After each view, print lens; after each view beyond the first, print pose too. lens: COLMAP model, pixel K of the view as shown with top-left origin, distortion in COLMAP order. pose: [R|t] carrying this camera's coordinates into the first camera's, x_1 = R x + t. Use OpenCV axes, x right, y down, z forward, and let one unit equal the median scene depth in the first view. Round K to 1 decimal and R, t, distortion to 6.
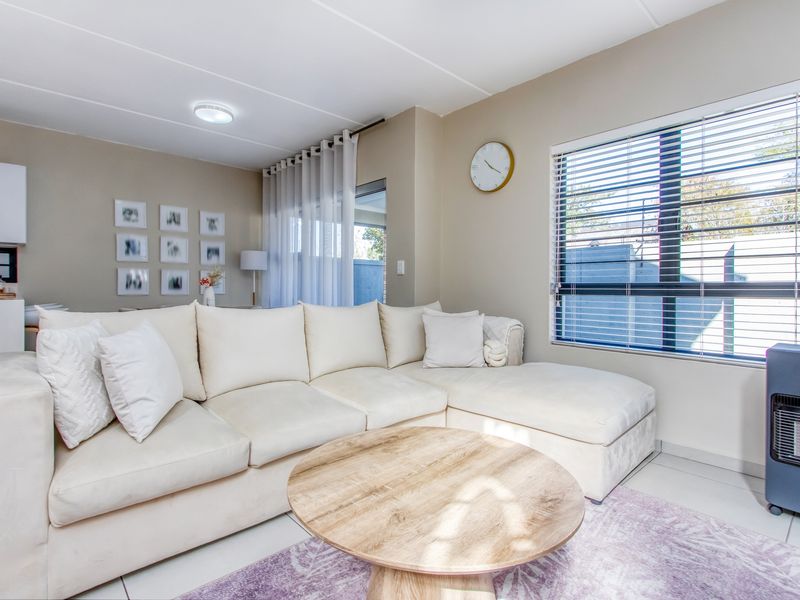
lens RADIAL K [[402.9, 0, 379.6], [0, 402.9, 296.9], [0, 0, 1]] dist [0.000525, 0.000051]
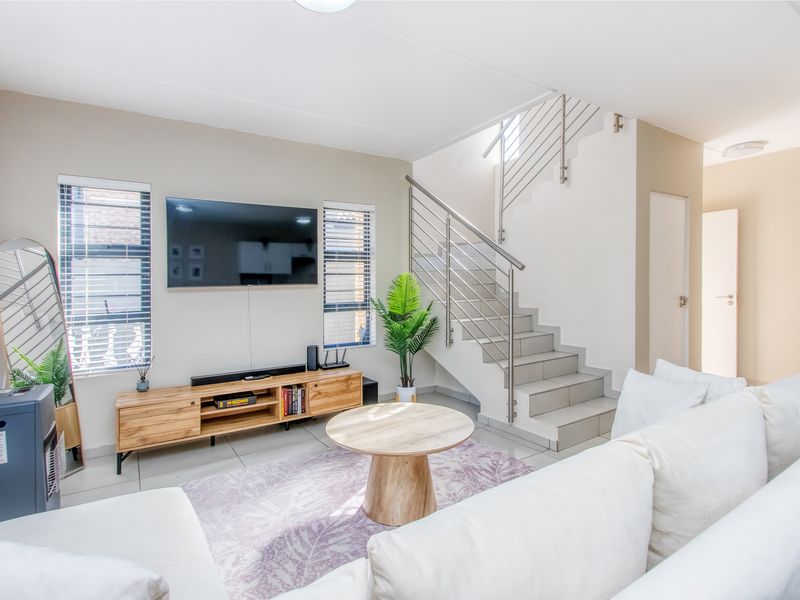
lens RADIAL K [[441.0, 0, 379.9], [0, 441.0, 303.9], [0, 0, 1]] dist [-0.000583, -0.000024]
pose [[-0.987150, 0.005005, 0.159719, -0.039288], [0.016375, 0.997416, 0.069951, -0.094420], [-0.158956, 0.071667, -0.984681, 1.022773]]
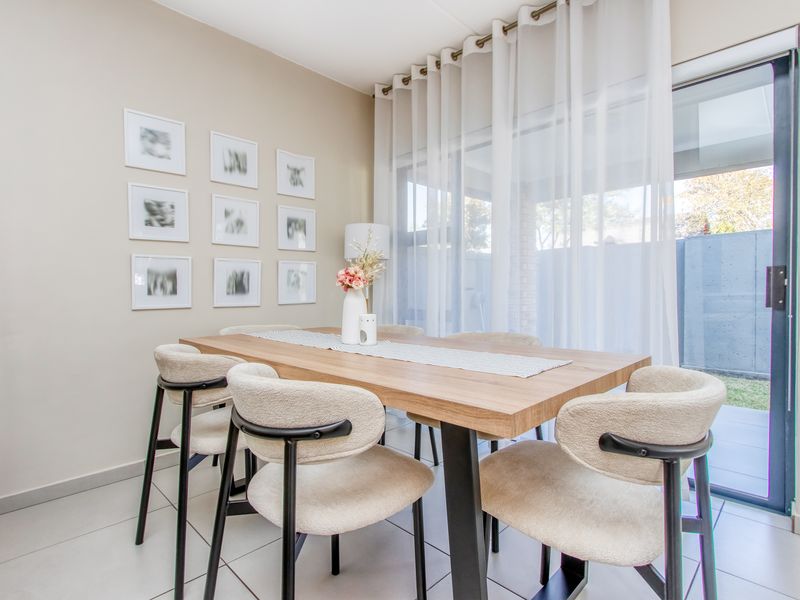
lens RADIAL K [[413.5, 0, 390.6], [0, 413.5, 294.6], [0, 0, 1]] dist [-0.000414, 0.000023]
pose [[0.999171, -0.014036, 0.038219, -0.506329], [0.014495, 0.999826, -0.011780, -0.015144], [-0.038047, 0.012324, 0.999200, 0.701203]]
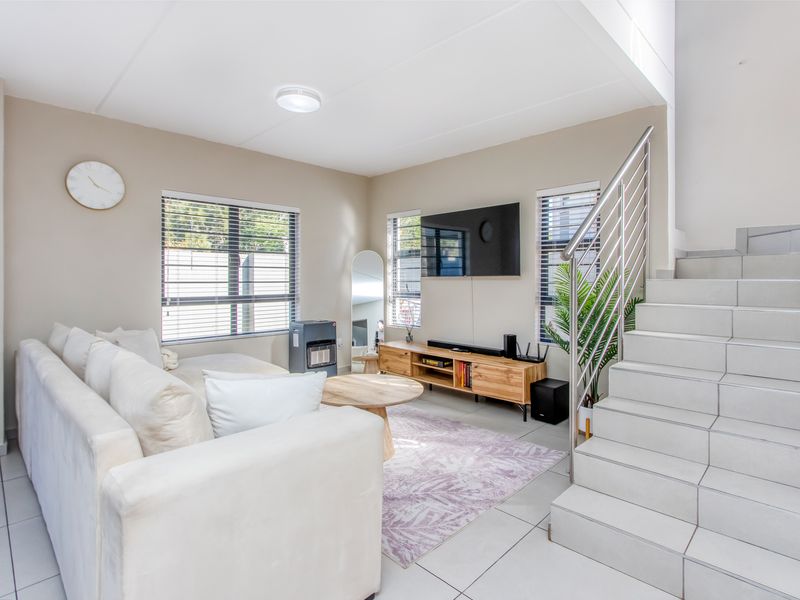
lens RADIAL K [[415.7, 0, 367.0], [0, 415.7, 298.8], [0, 0, 1]] dist [0.000934, -0.000009]
pose [[0.003740, -0.052969, 0.998589, -0.784760], [0.026731, 0.998245, 0.052851, -0.075206], [-0.999636, 0.026496, 0.005150, 0.322967]]
